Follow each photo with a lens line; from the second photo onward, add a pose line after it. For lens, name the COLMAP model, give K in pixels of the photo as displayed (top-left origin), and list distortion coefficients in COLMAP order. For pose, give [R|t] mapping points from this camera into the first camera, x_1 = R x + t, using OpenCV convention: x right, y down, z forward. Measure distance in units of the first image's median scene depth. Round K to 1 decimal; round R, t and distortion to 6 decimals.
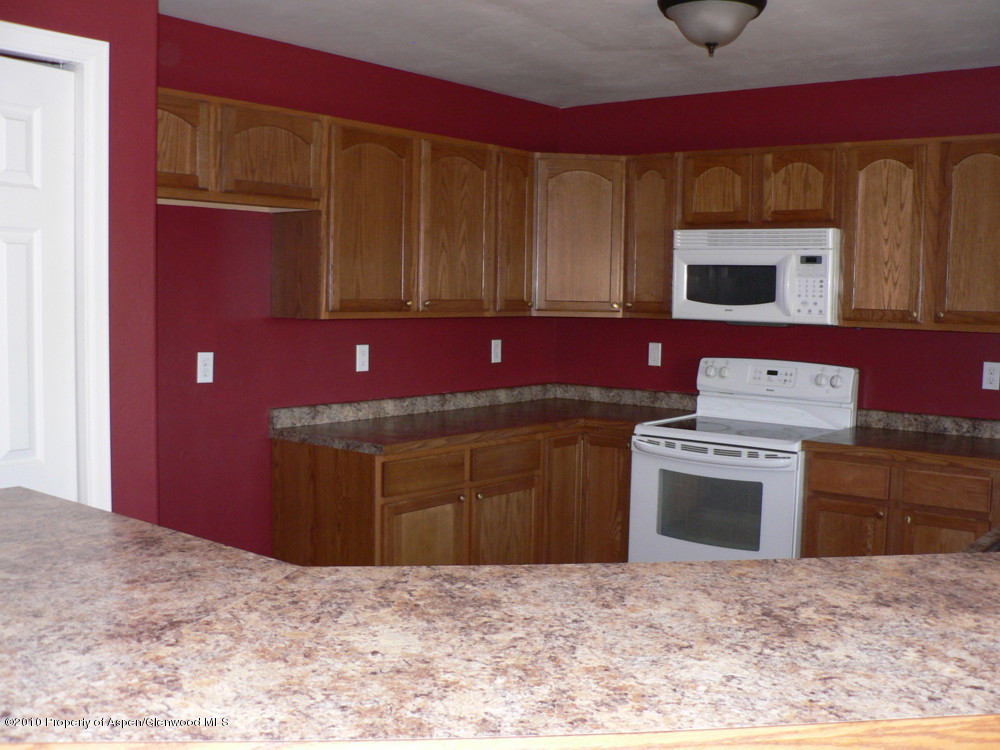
lens RADIAL K [[1067.0, 0, 500.0], [0, 1067.0, 375.0], [0, 0, 1]] dist [-0.157530, 0.250804]
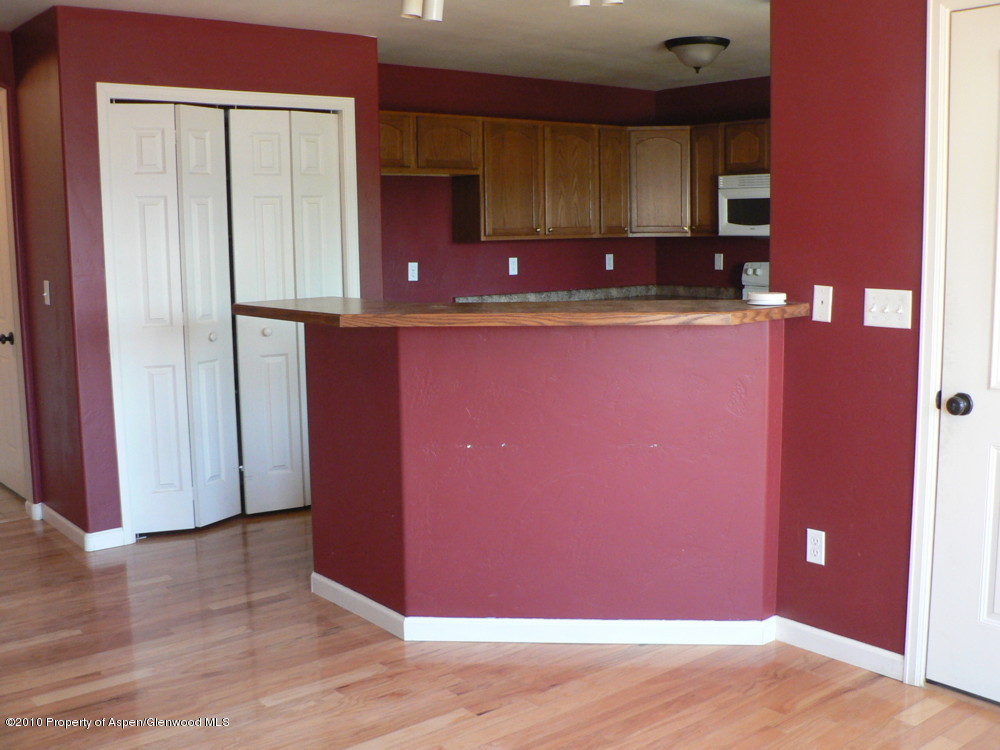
lens RADIAL K [[1067.0, 0, 500.0], [0, 1067.0, 375.0], [0, 0, 1]] dist [-0.157530, 0.250804]
pose [[0.975856, -0.003213, -0.218393, 0.192704], [0.015969, 0.998265, 0.056672, 0.054499], [0.217832, -0.058791, 0.974214, -0.537631]]
